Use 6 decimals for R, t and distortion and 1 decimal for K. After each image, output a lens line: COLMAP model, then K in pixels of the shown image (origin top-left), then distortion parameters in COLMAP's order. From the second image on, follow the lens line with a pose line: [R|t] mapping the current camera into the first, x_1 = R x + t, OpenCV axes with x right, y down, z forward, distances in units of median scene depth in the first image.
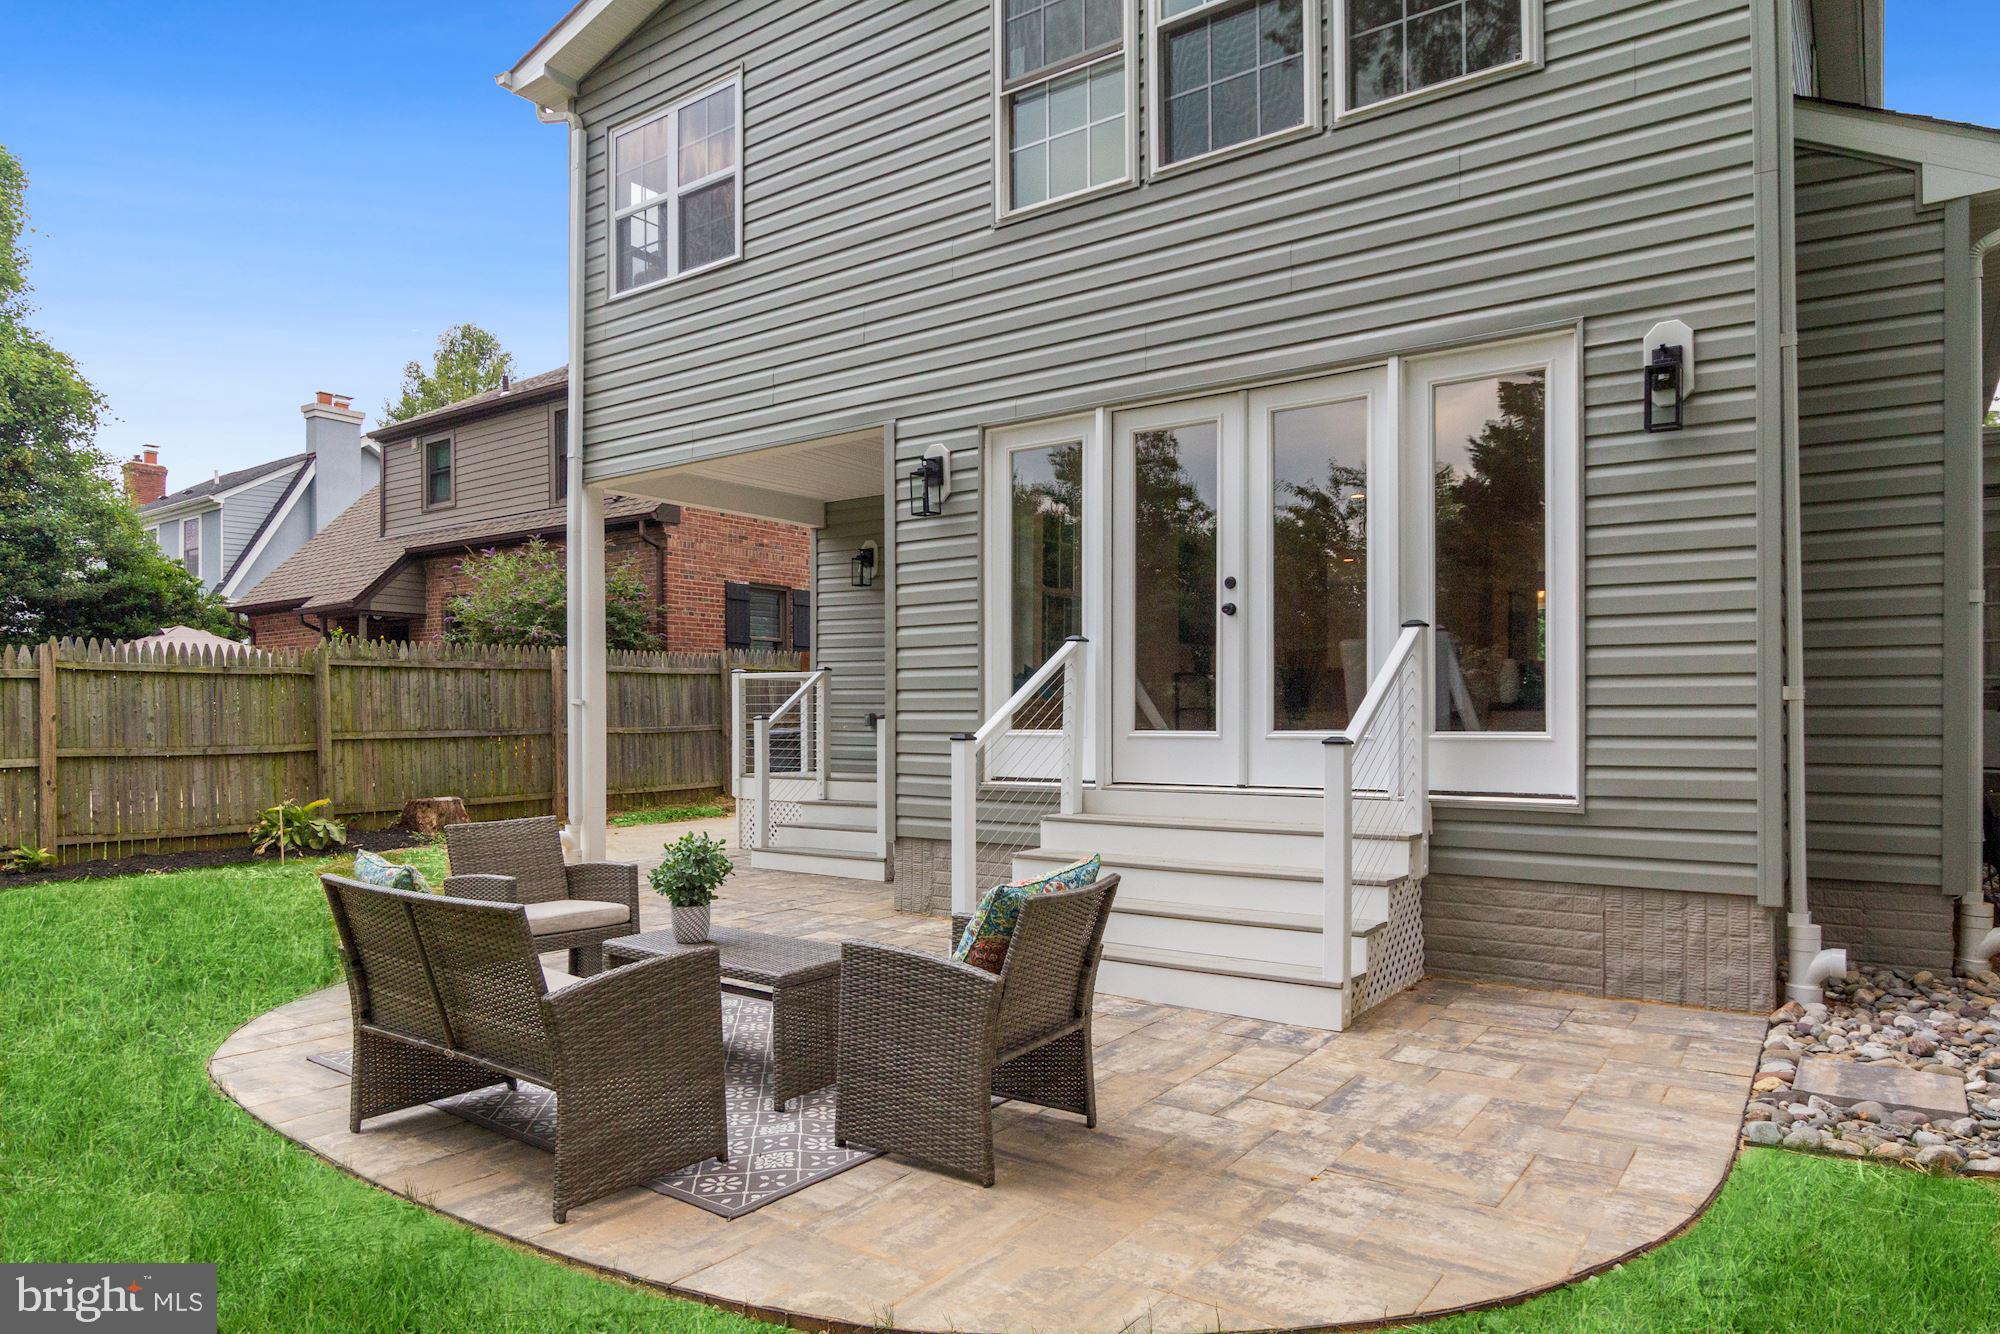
lens RADIAL K [[1243.0, 0, 997.3], [0, 1243.0, 680.9], [0, 0, 1]] dist [-0.018215, 0.007798]
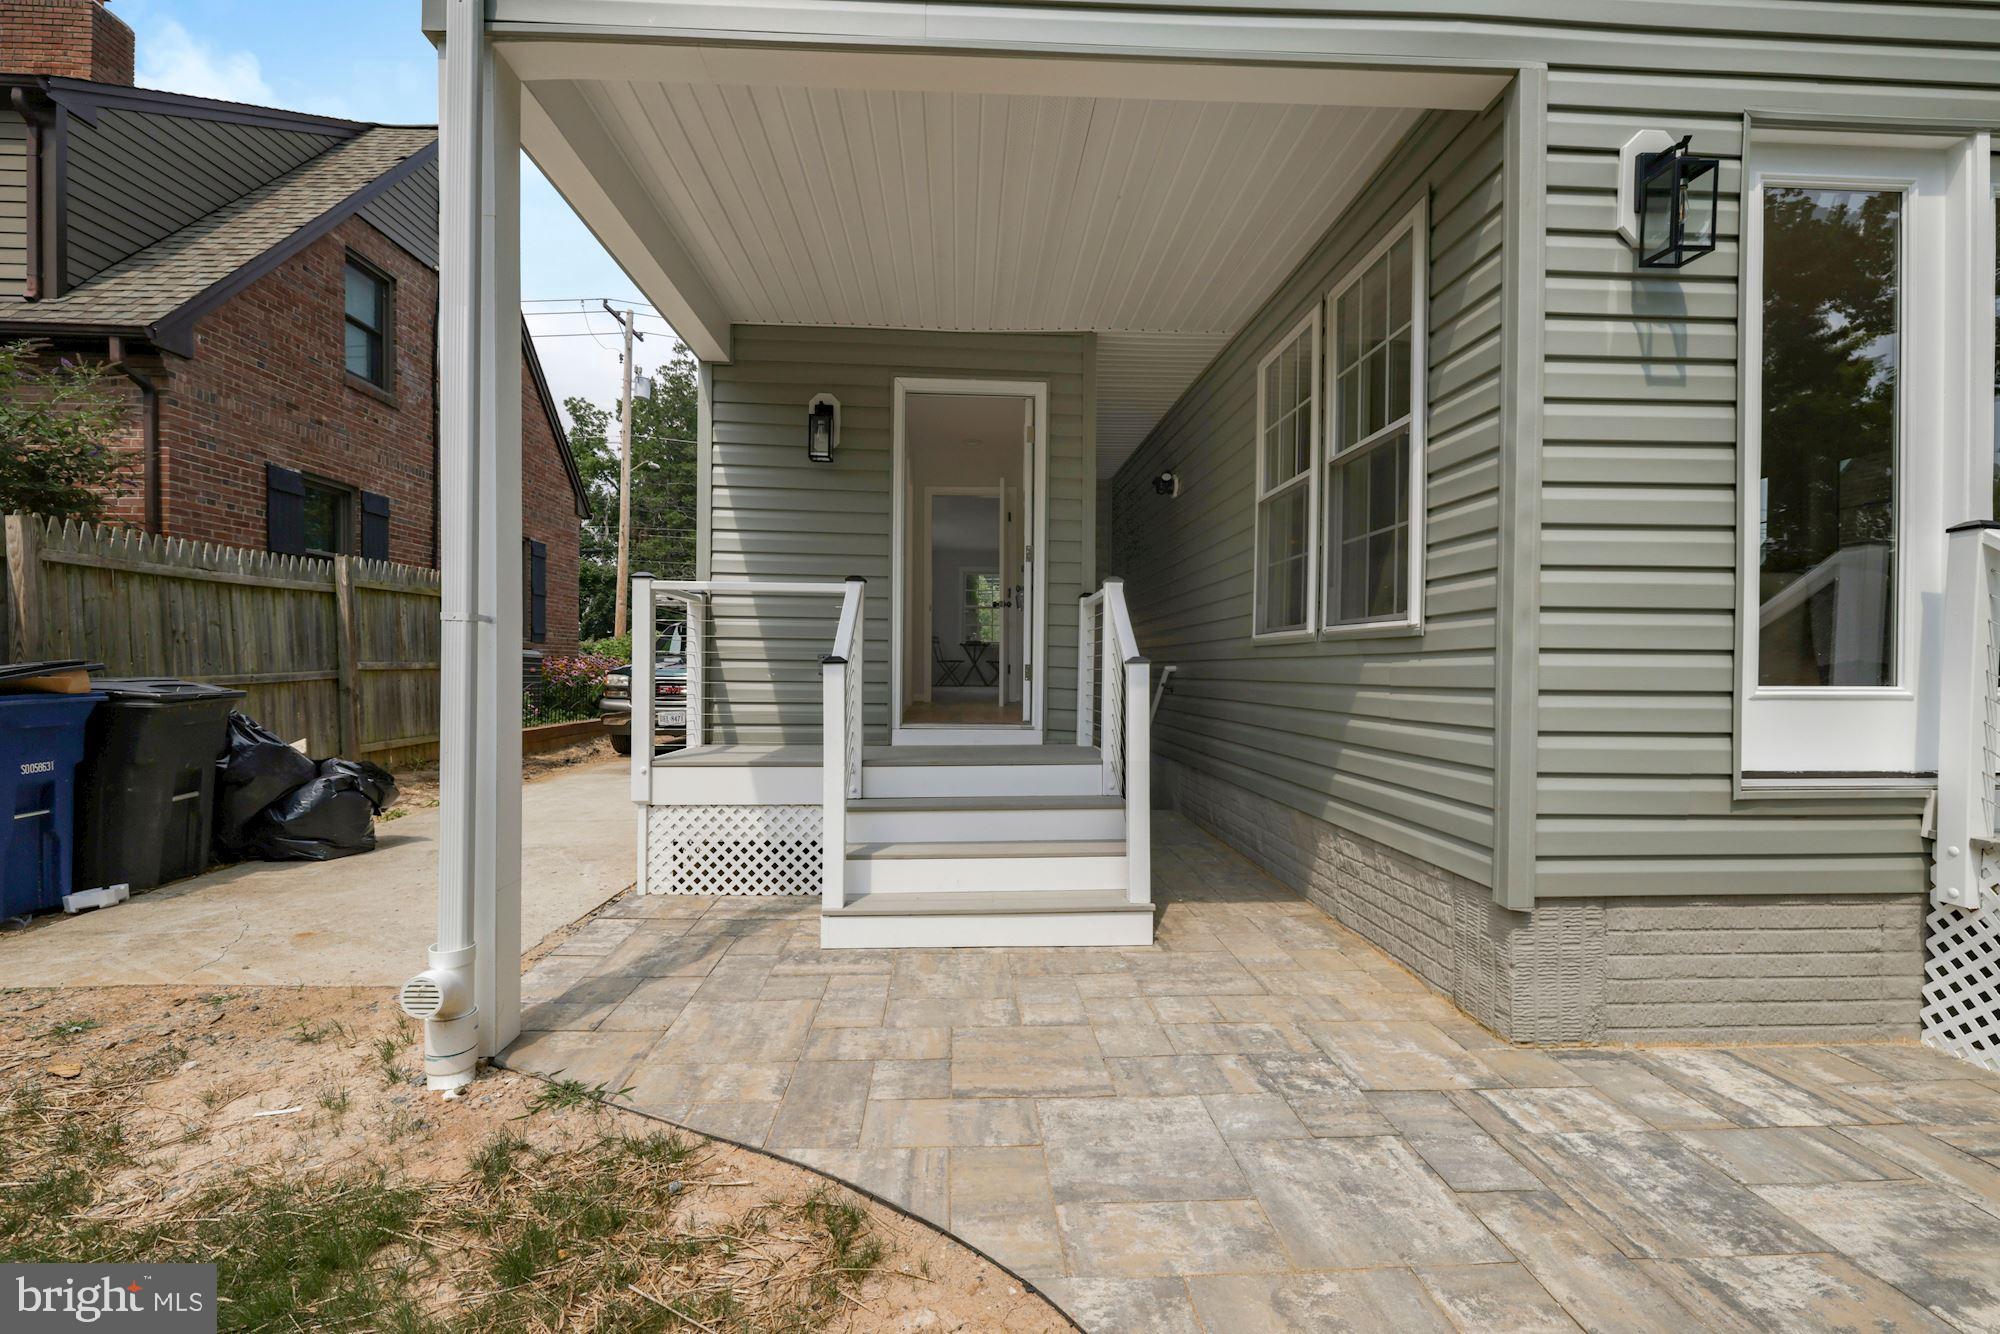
lens RADIAL K [[859.7, 0, 997.2], [0, 859.7, 673.0], [0, 0, 1]] dist [-0.003732, -0.000487]
pose [[0.778567, 0.005179, 0.627540, -0.241018], [-0.027339, 0.999297, 0.025672, 0.015613], [-0.626966, -0.037143, 0.778161, 0.444904]]
